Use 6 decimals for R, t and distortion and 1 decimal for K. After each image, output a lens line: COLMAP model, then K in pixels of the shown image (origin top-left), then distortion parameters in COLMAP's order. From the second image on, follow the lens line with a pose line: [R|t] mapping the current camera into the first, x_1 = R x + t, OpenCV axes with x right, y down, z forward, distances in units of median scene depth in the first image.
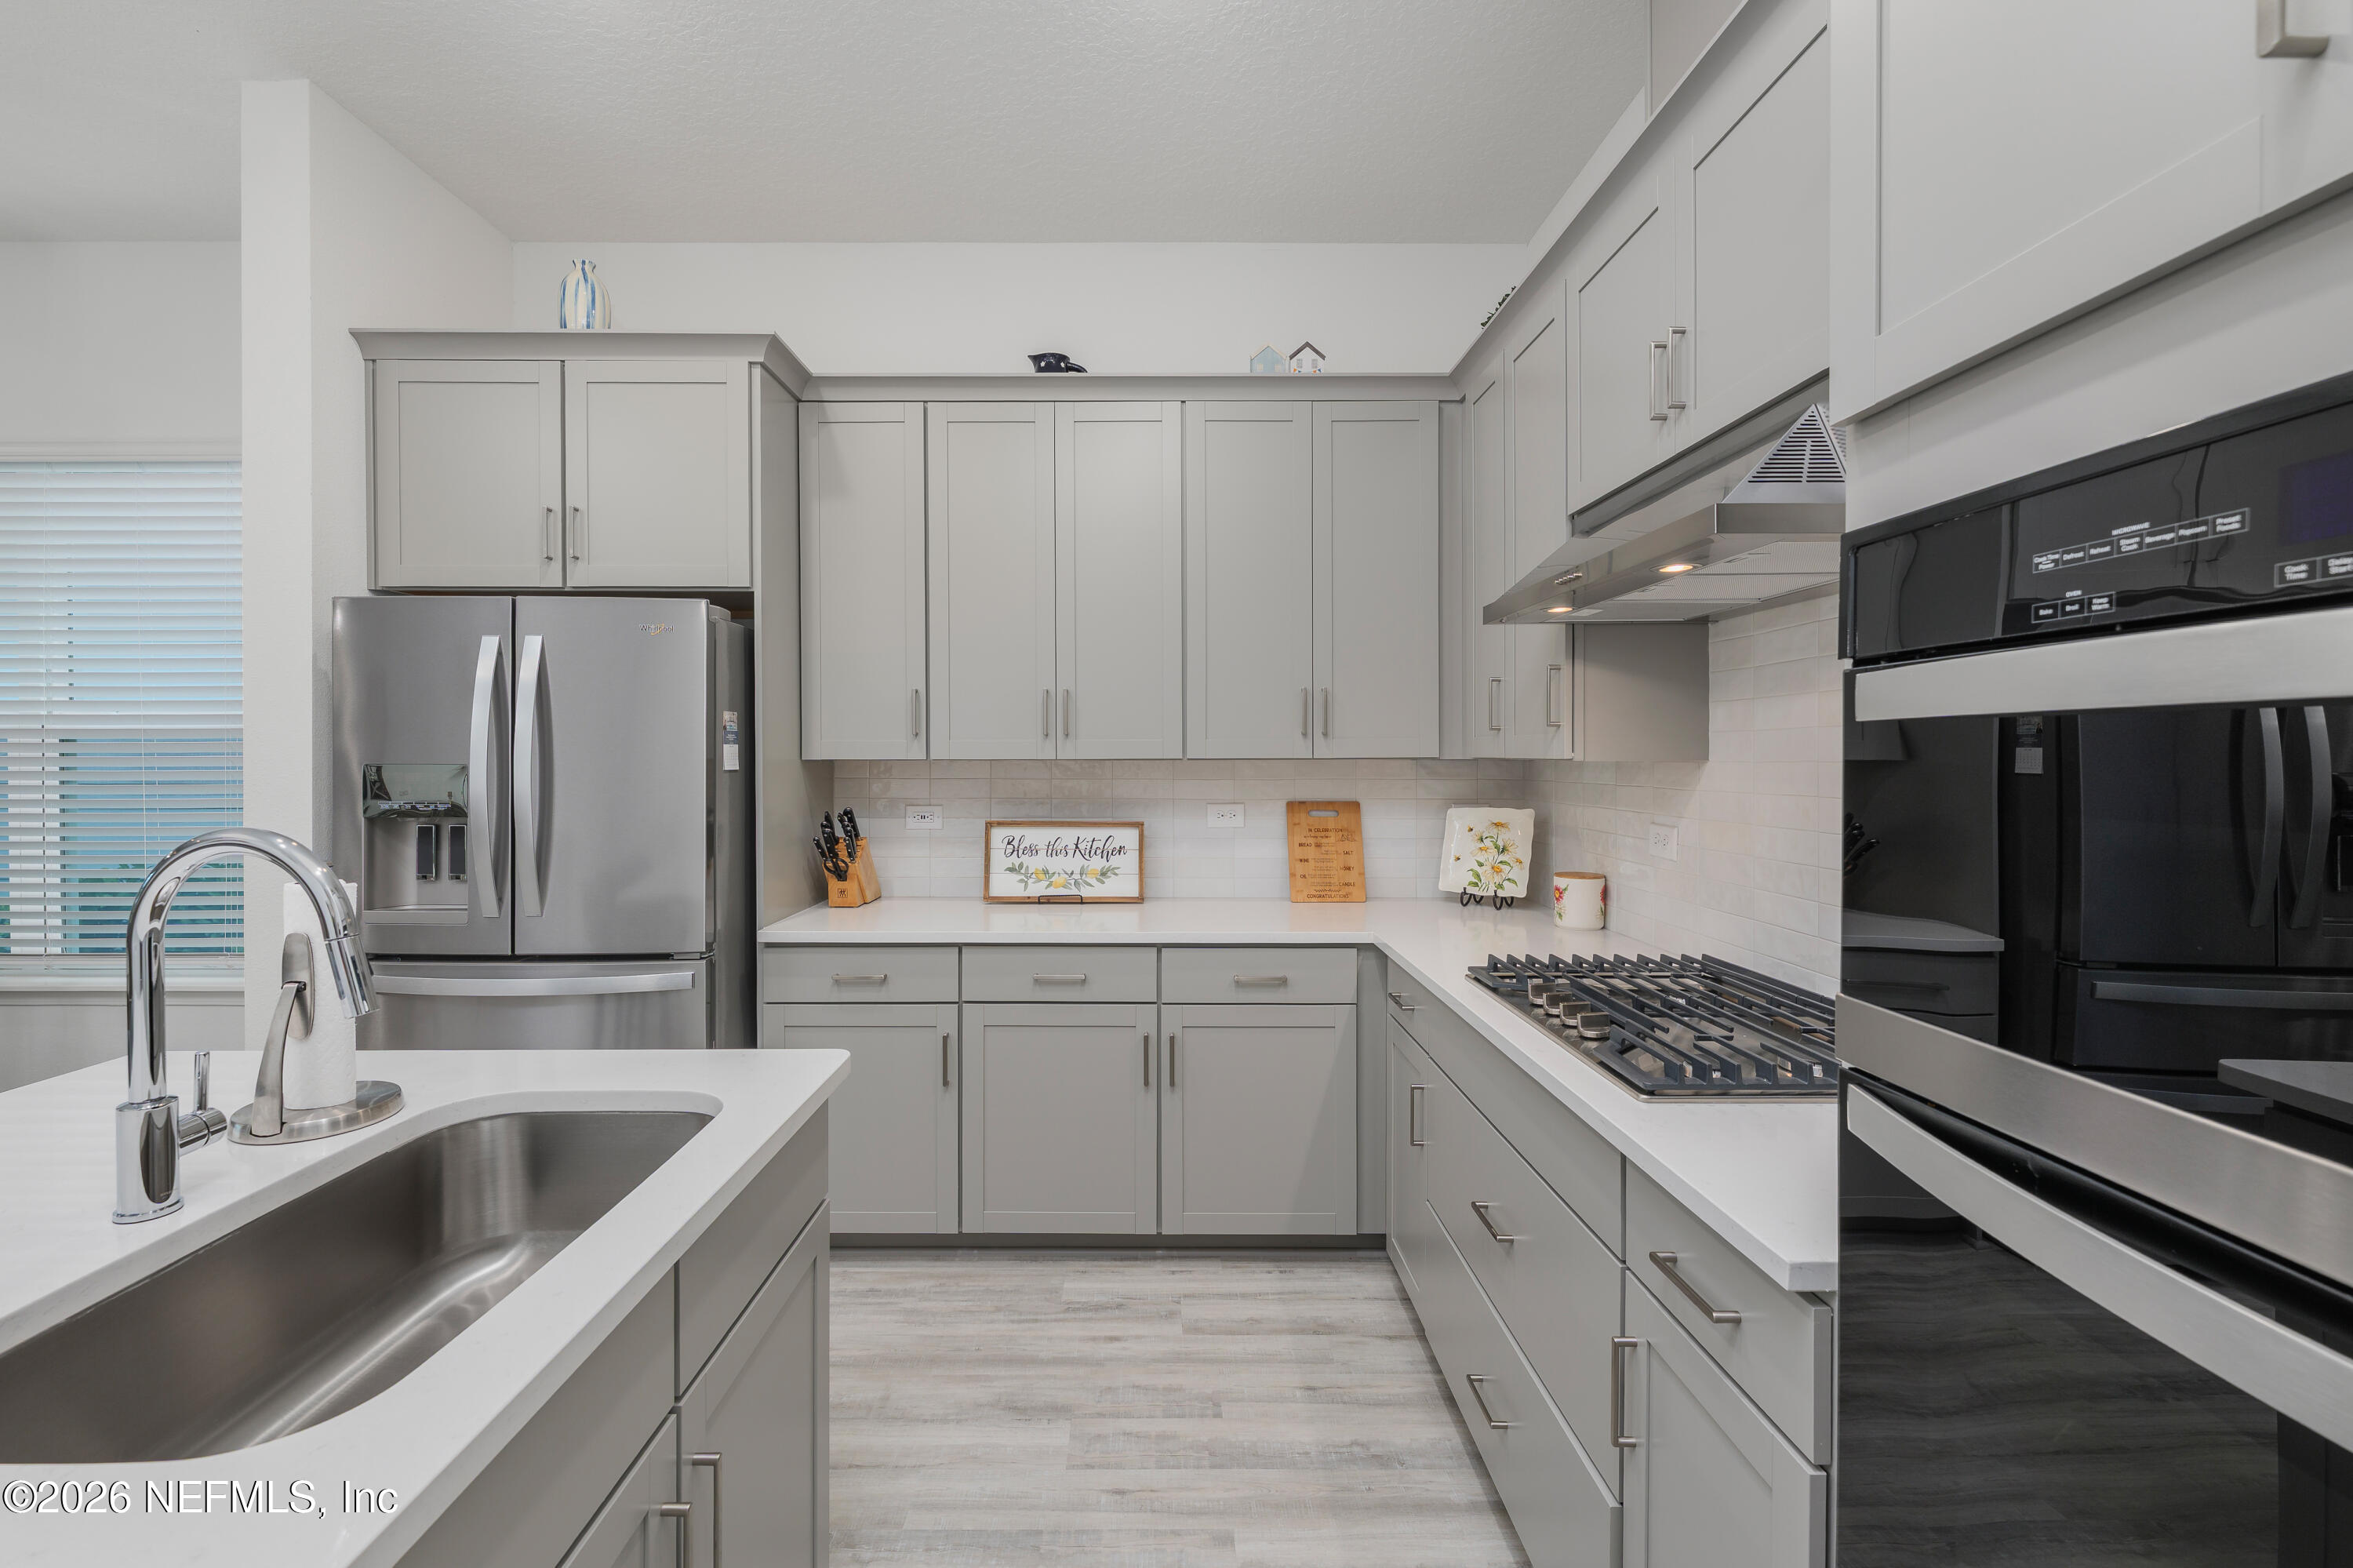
lens RADIAL K [[999.4, 0, 1164.9], [0, 999.4, 767.4], [0, 0, 1]] dist [-0.013893, -0.000399]
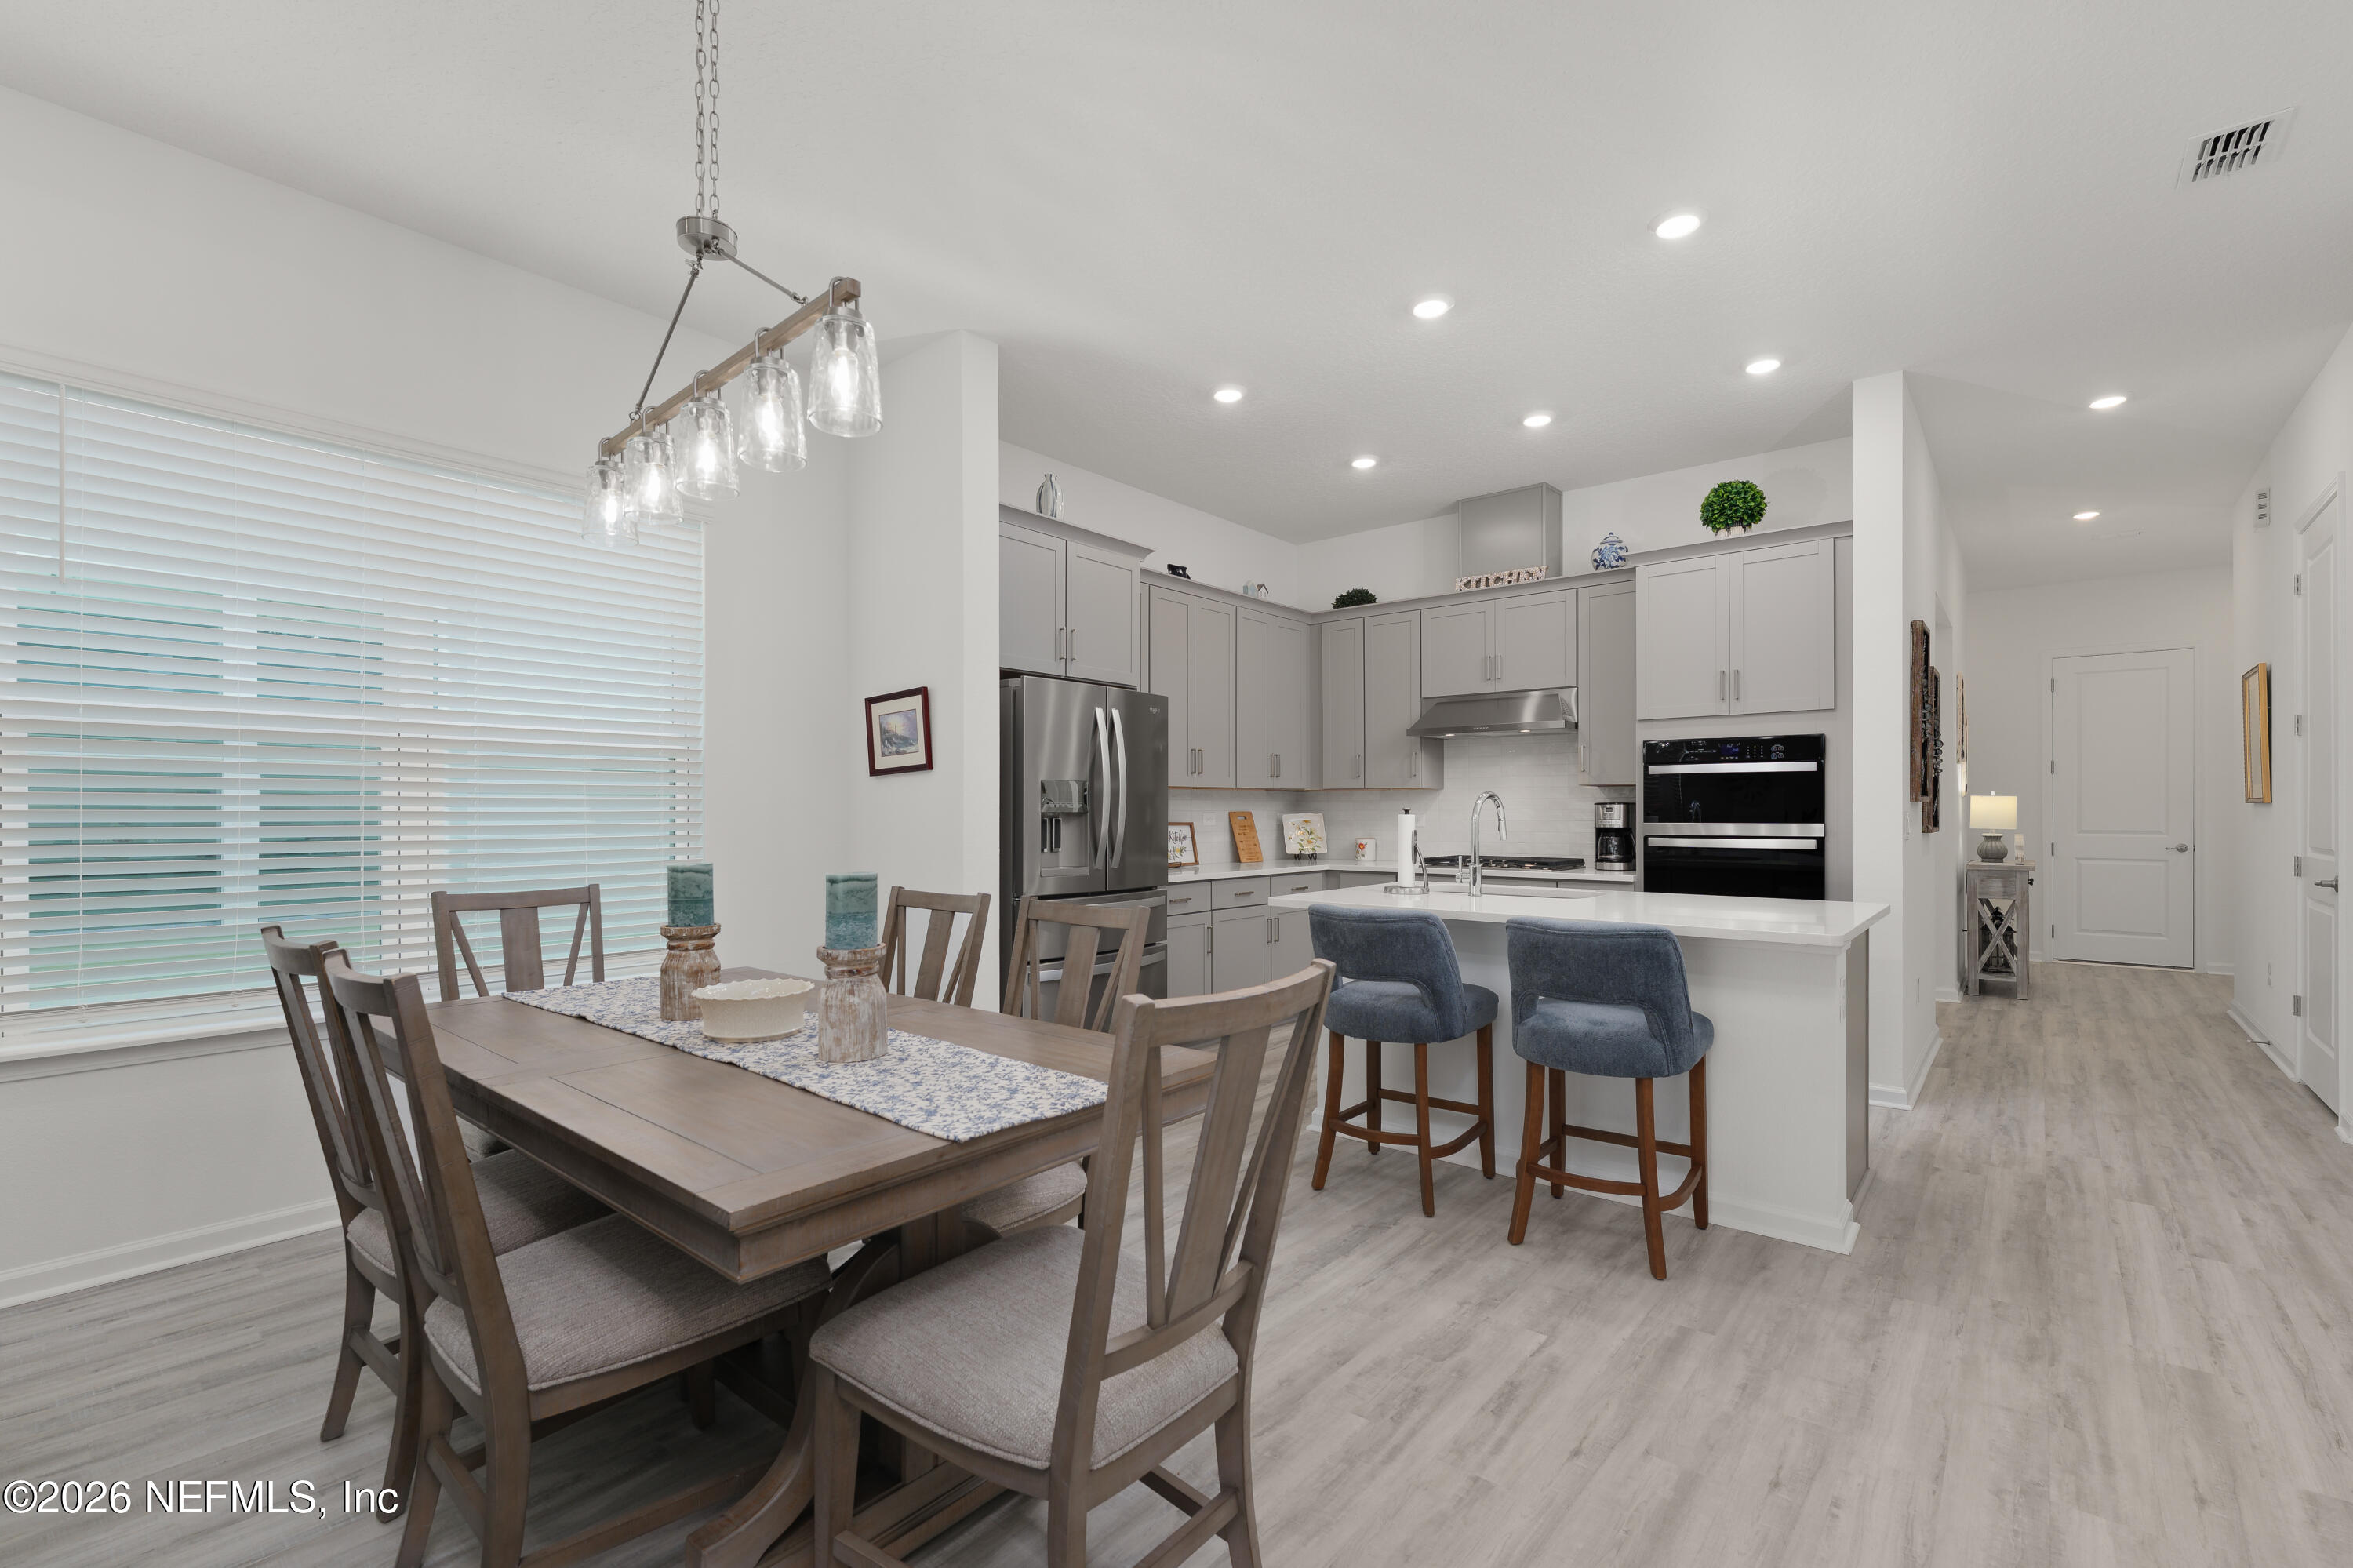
lens RADIAL K [[1025.8, 0, 1172.2], [0, 1025.8, 822.2], [0, 0, 1]] dist [-0.009111, 0.000132]
pose [[0.655153, -0.011462, 0.755409, -1.750036], [0.012954, 0.999908, 0.003937, 0.055199], [-0.755385, 0.007206, 0.655242, -0.254190]]
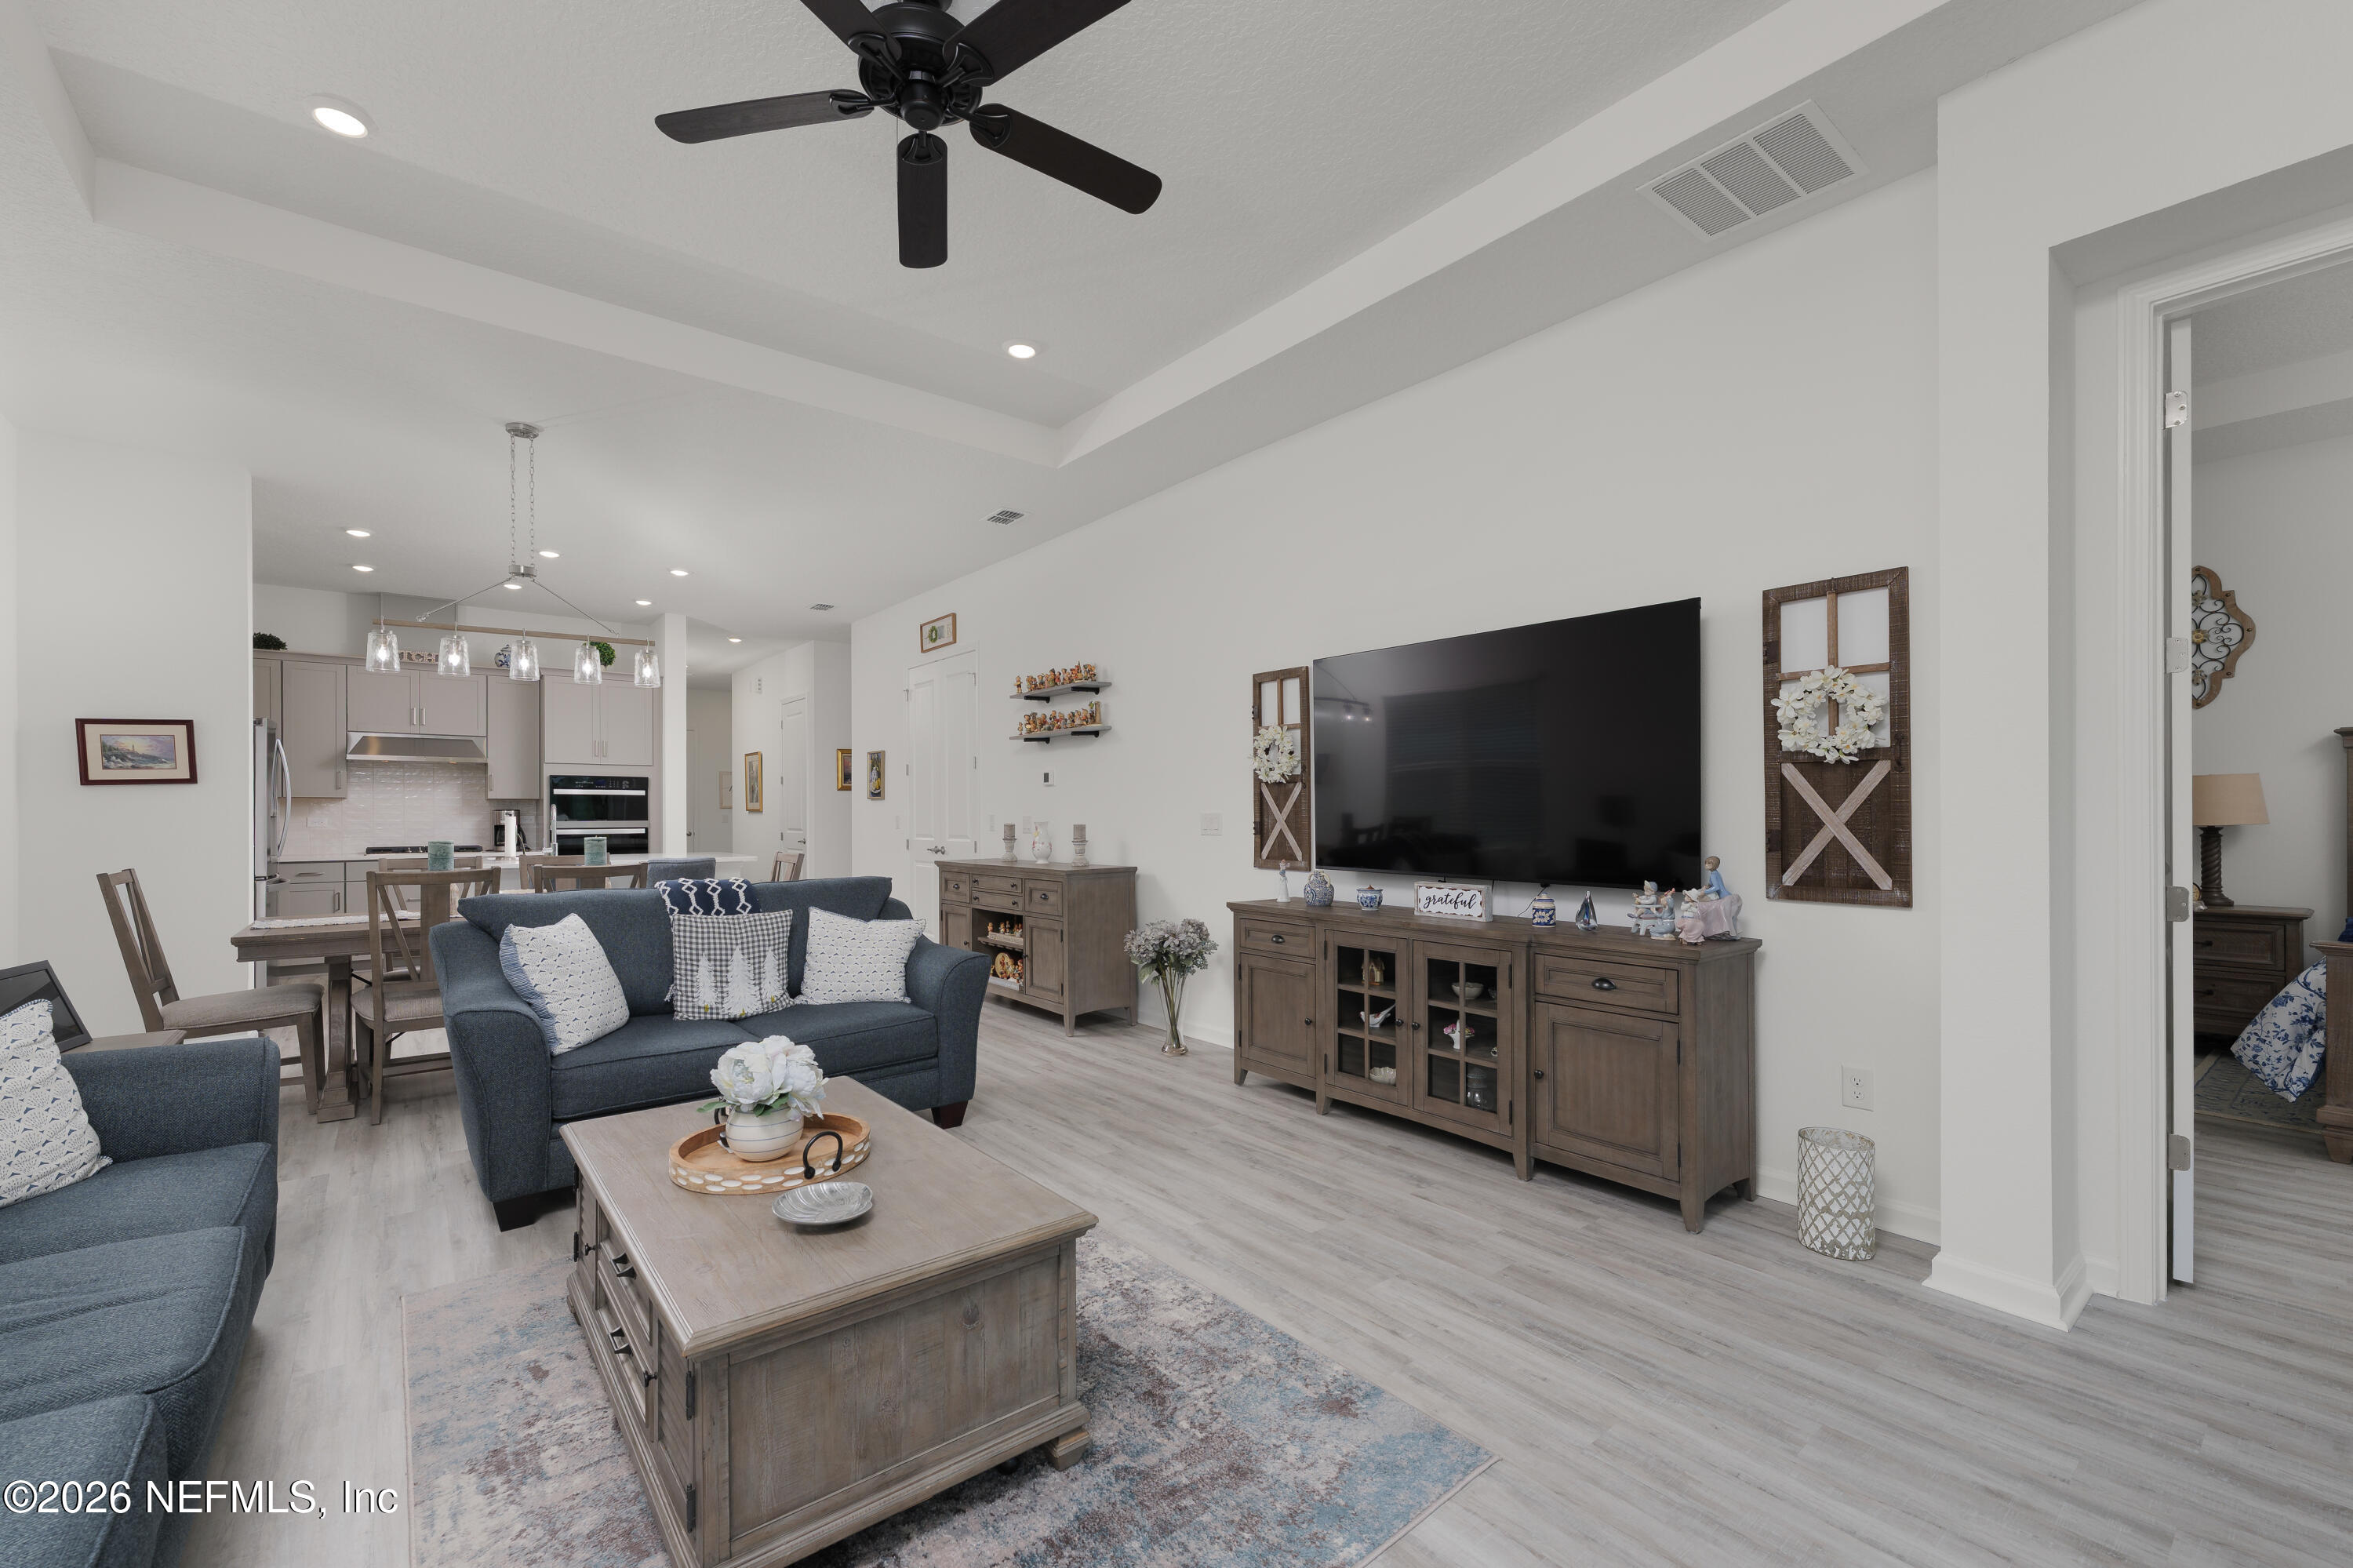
lens RADIAL K [[972.5, 0, 1177.4], [0, 972.5, 807.7], [0, 0, 1]] dist [0.007271, -0.002502]
pose [[-0.617248, 0.004513, 0.786756, -3.544708], [0.012381, 0.999915, 0.003977, 0.042966], [-0.786671, 0.012196, -0.617252, 0.687927]]
